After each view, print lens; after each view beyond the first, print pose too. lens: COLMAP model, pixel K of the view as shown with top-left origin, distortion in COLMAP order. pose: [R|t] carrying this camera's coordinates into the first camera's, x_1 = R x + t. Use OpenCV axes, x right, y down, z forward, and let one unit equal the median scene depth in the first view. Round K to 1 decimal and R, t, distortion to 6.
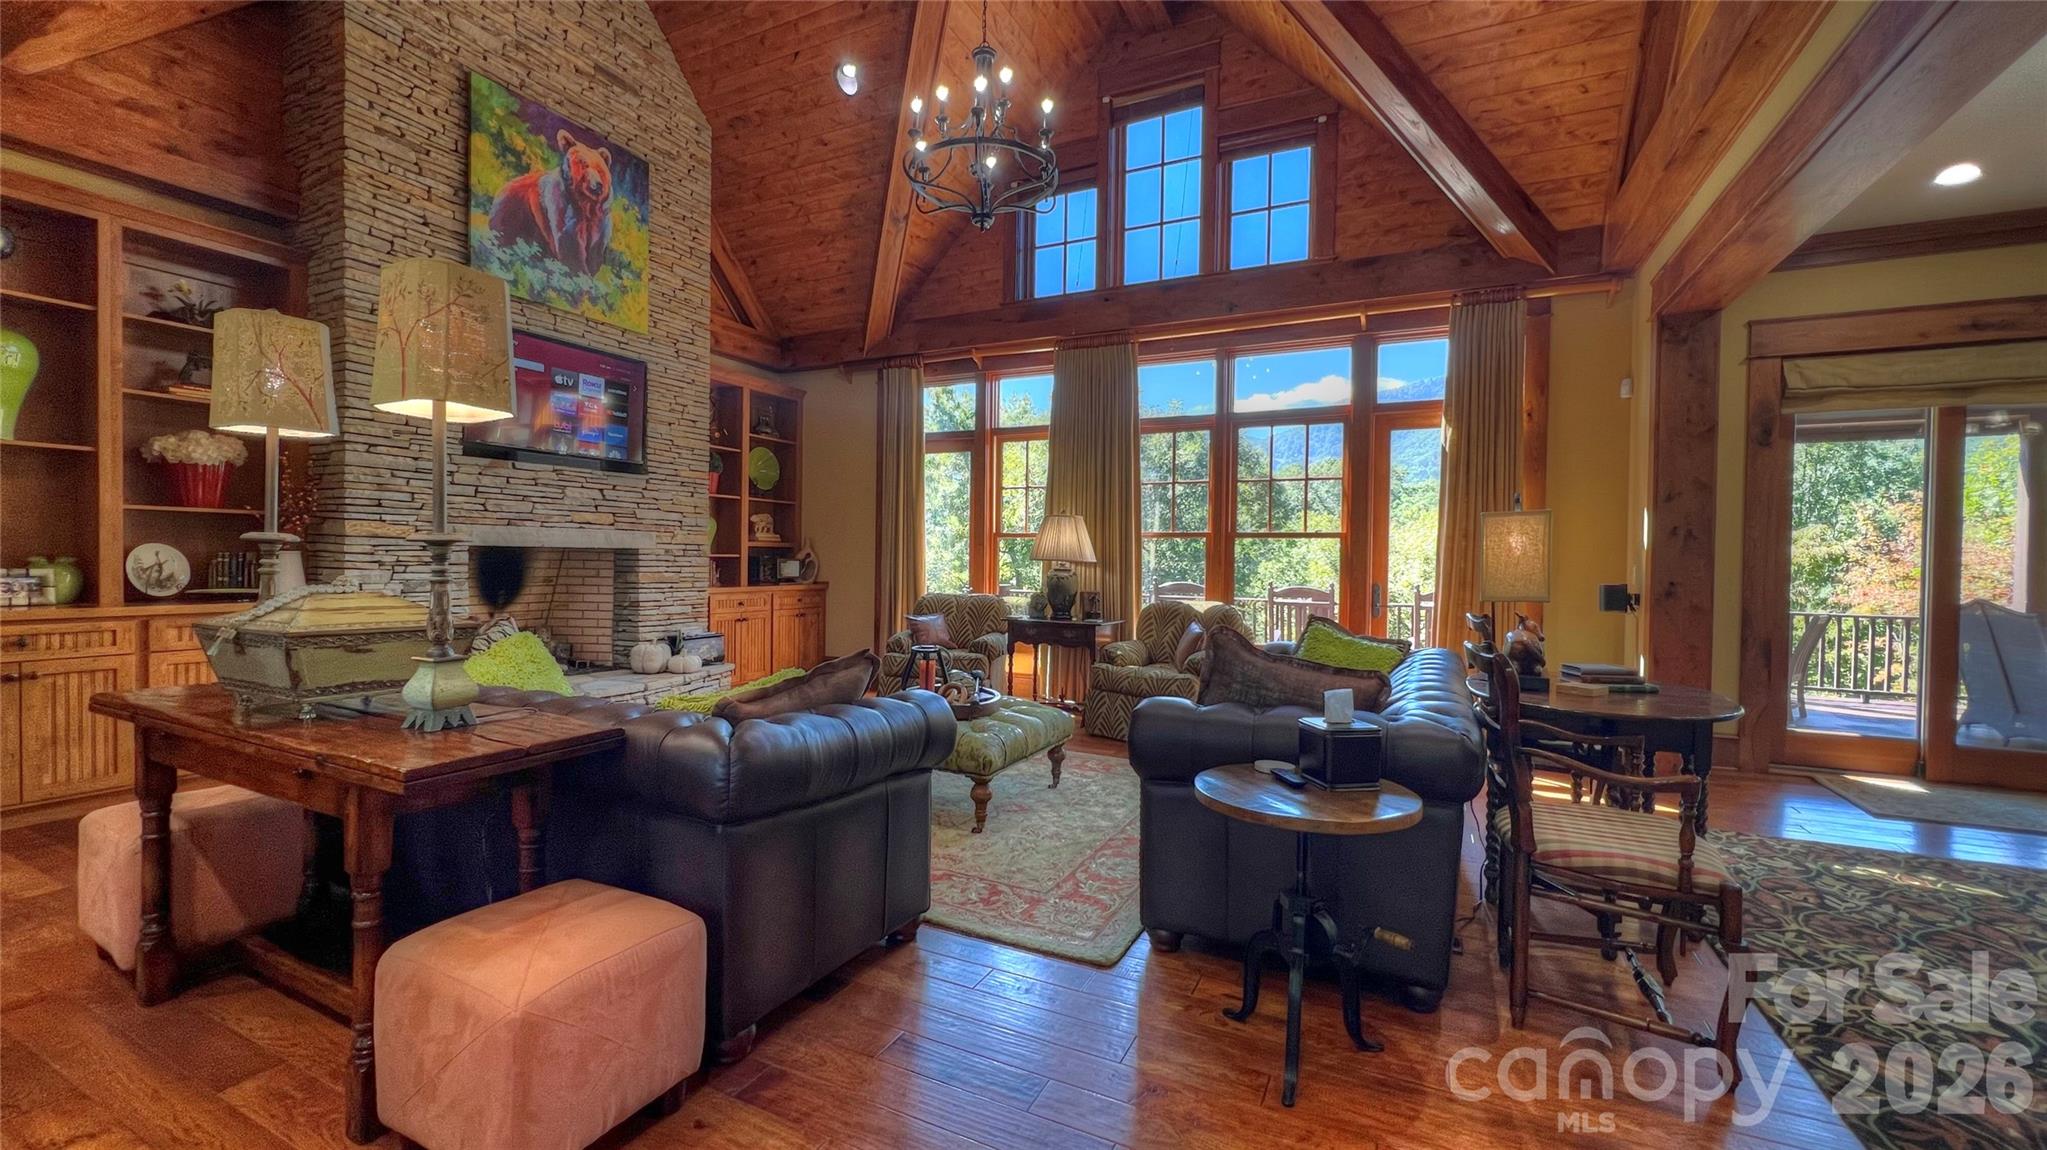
lens RADIAL K [[815.8, 0, 1012.6], [0, 815.8, 571.9], [0, 0, 1]] dist [-0.001218, 0.000127]
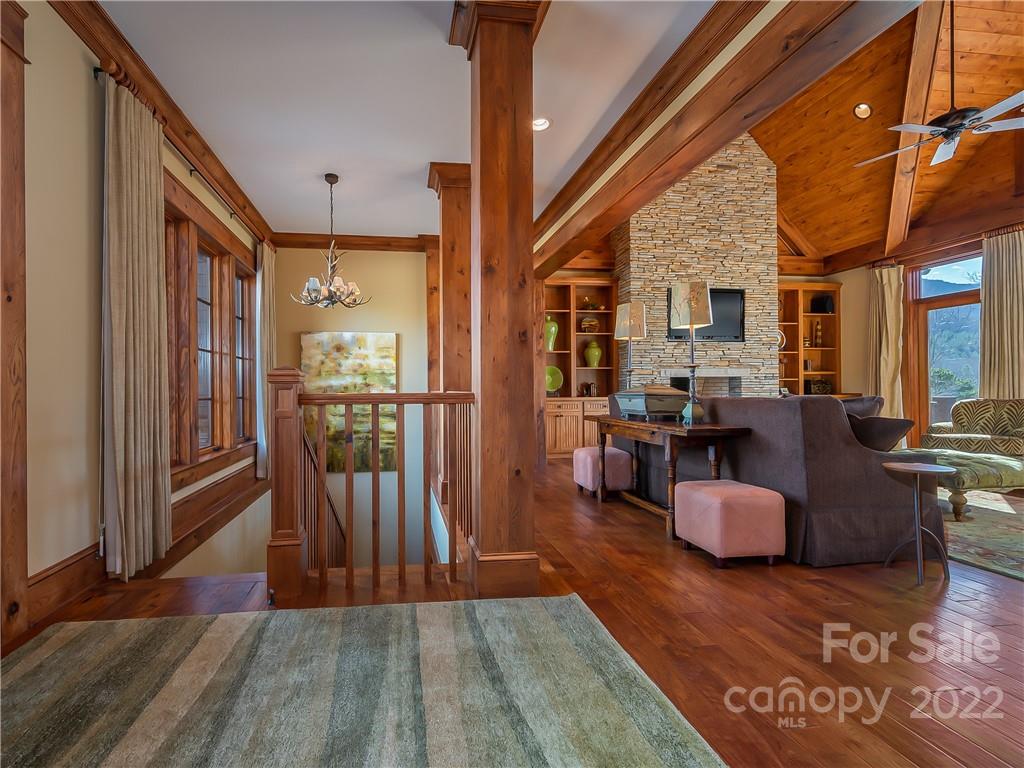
lens RADIAL K [[467.8, 0, 446.5], [0, 467.8, 385.7], [0, 0, 1]] dist [0.012055, -0.000931]
pose [[0.561880, -0.028779, -0.826718, 0.117988], [0.001335, 0.999425, -0.033883, 0.033998], [0.827218, 0.017934, 0.561596, -0.311395]]
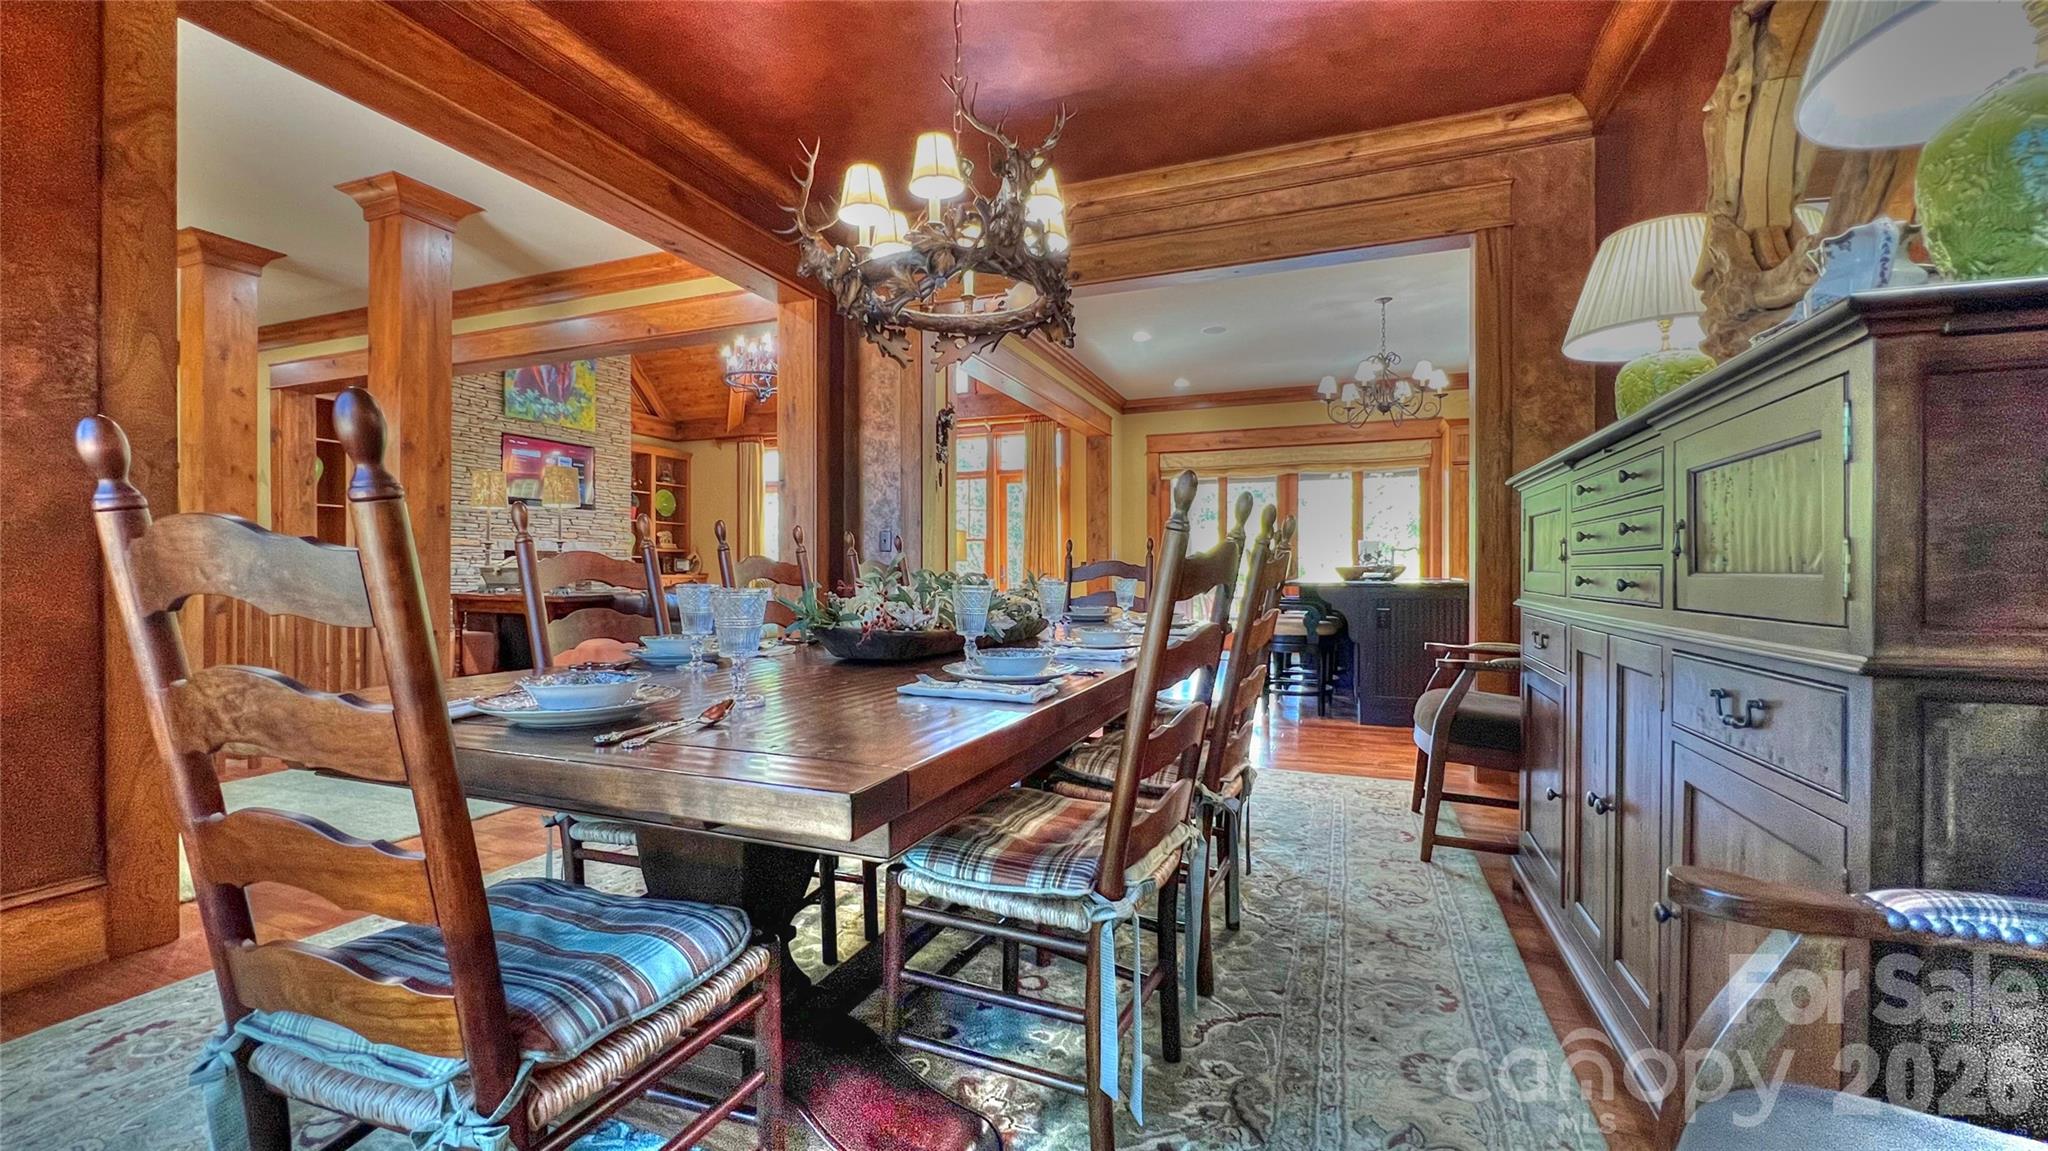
lens RADIAL K [[825.2, 0, 1010.2], [0, 825.2, 574.4], [0, 0, 1]] dist [0.011105, 0.000154]
pose [[0.996286, -0.014181, 0.084927, 0.272055], [0.015349, 0.999796, -0.013114, 0.053187], [-0.084724, 0.014369, 0.996301, -0.798720]]
